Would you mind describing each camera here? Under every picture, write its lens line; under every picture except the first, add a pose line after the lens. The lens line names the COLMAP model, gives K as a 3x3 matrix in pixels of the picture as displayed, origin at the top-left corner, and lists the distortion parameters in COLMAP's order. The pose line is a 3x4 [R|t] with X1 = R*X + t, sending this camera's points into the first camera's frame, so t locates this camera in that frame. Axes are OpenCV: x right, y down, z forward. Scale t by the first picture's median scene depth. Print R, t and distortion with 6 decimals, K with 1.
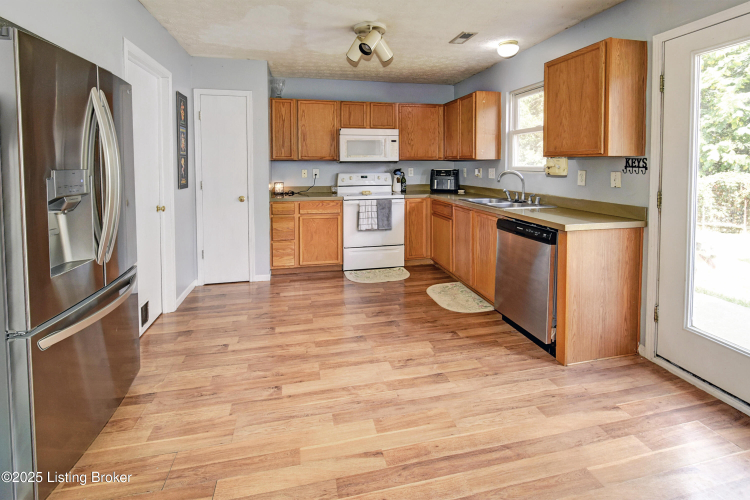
lens RADIAL K [[371.6, 0, 385.9], [0, 371.6, 175.9], [0, 0, 1]] dist [0.007500, -0.000066]
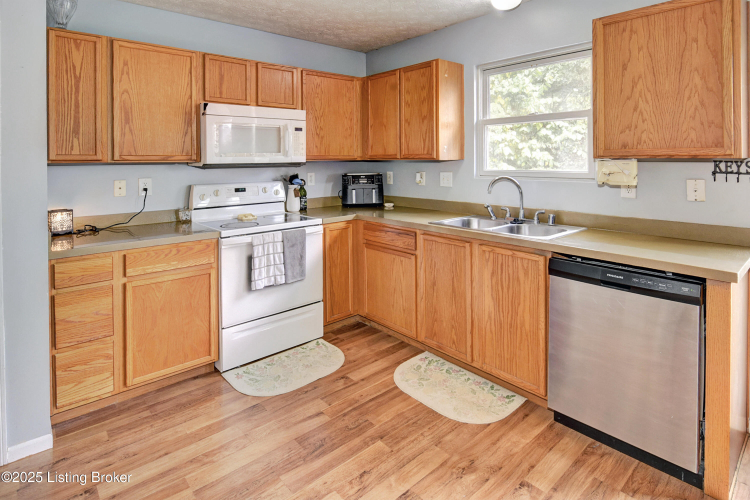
lens RADIAL K [[396.0, 0, 371.2], [0, 396.0, 161.6], [0, 0, 1]] dist [0.002586, -0.003193]
pose [[0.880513, -0.006843, 0.473972, -0.190371], [0.020145, 0.999533, -0.022992, -0.025786], [-0.473593, 0.029793, 0.880240, 0.397539]]
